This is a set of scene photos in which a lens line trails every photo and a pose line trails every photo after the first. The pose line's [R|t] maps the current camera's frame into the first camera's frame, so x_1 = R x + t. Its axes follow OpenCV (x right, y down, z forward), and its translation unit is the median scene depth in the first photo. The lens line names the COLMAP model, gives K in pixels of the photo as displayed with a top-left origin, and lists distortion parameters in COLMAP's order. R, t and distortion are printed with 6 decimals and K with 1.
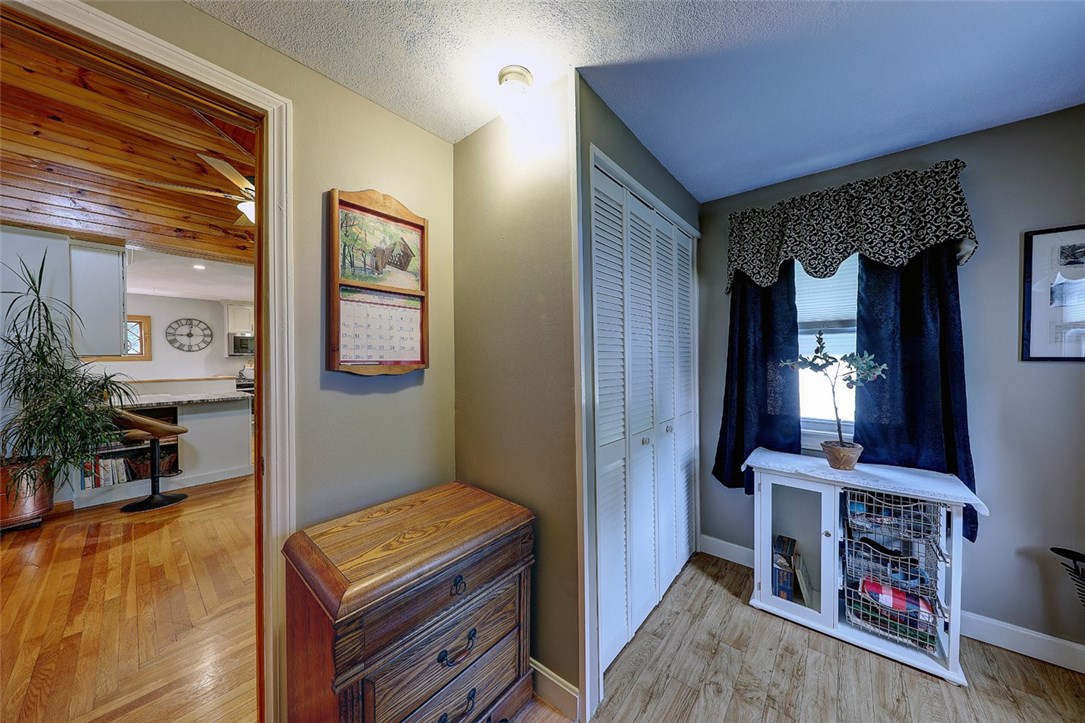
lens RADIAL K [[347.8, 0, 550.8], [0, 347.8, 361.9], [0, 0, 1]] dist [-0.007788, 0.000130]
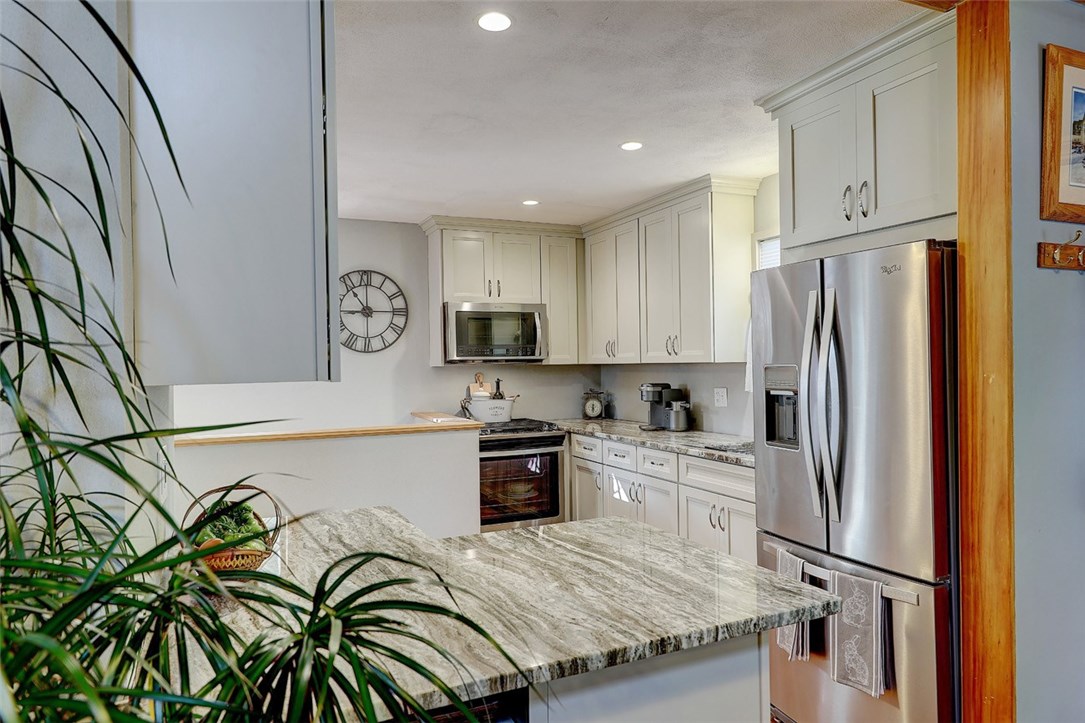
lens RADIAL K [[683.7, 0, 553.5], [0, 683.7, 365.5], [0, 0, 1]] dist [0.018965, 0.002432]
pose [[0.904412, -0.001263, -0.426659, -1.156429], [0.001862, 0.999998, 0.000986, -0.035380], [0.426657, -0.001686, 0.904412, 0.848806]]
